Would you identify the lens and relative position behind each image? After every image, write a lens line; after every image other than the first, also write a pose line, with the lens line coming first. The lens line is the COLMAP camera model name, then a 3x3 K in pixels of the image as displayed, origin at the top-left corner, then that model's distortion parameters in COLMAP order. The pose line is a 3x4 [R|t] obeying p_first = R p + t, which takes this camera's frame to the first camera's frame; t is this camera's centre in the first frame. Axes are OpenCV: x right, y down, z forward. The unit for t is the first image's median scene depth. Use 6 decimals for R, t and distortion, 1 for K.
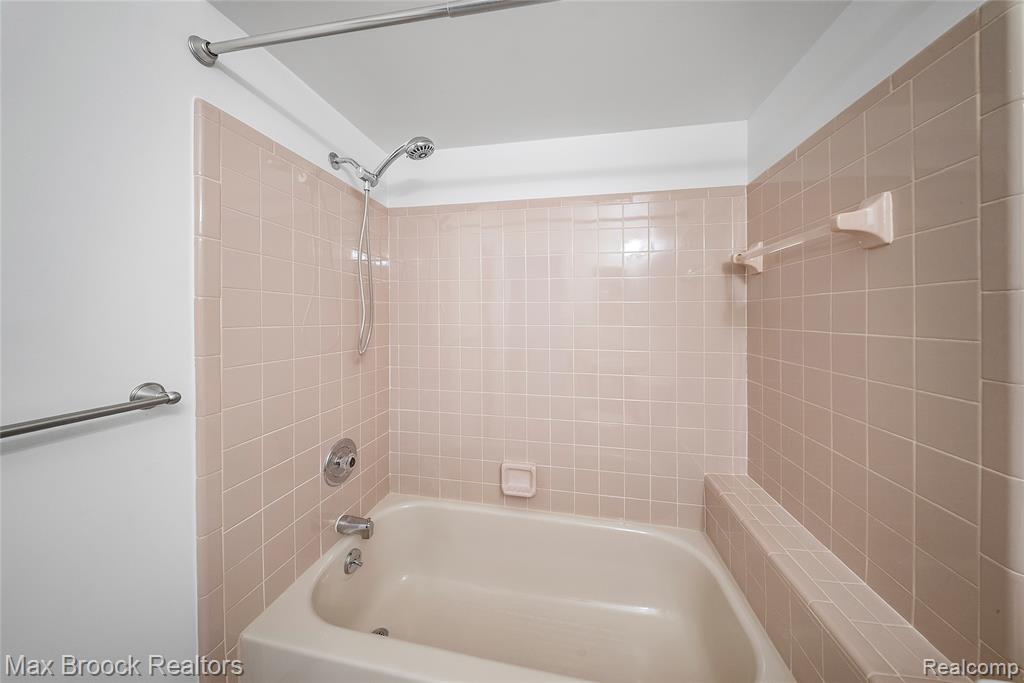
lens RADIAL K [[311.0, 0, 514.7], [0, 311.0, 314.9], [0, 0, 1]] dist [-0.000760, -0.000062]
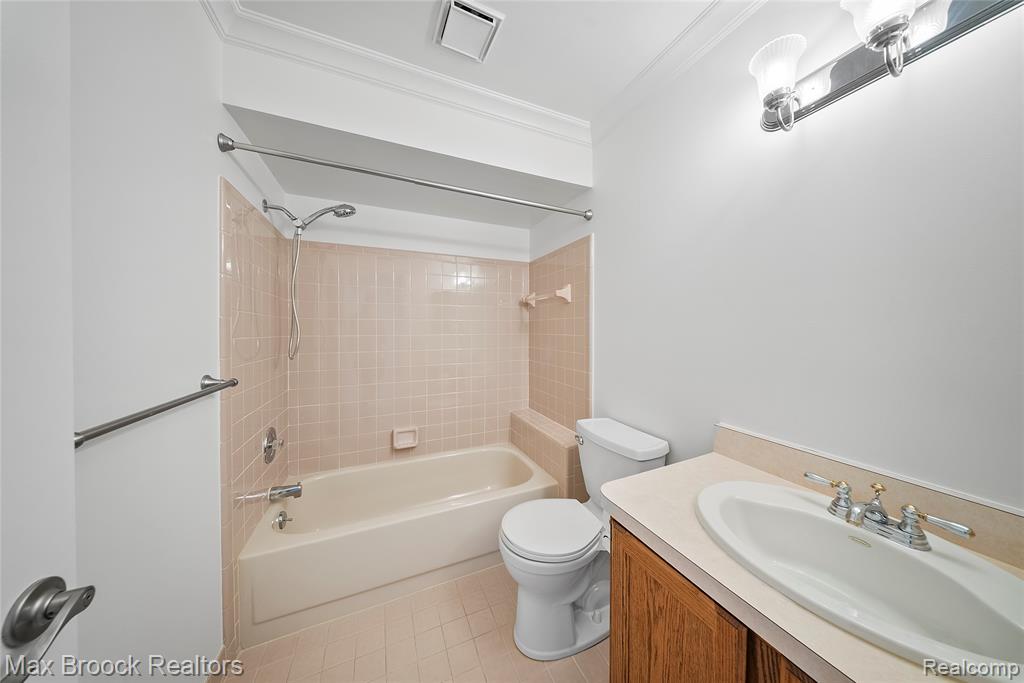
lens RADIAL K [[302.7, 0, 515.8], [0, 302.7, 336.7], [0, 0, 1]] dist [-0.006402, -0.000234]
pose [[0.823335, -0.021252, 0.567157, -0.428805], [-0.000408, 0.999276, 0.038038, -0.014737], [-0.567555, -0.031549, 0.822731, -0.558499]]
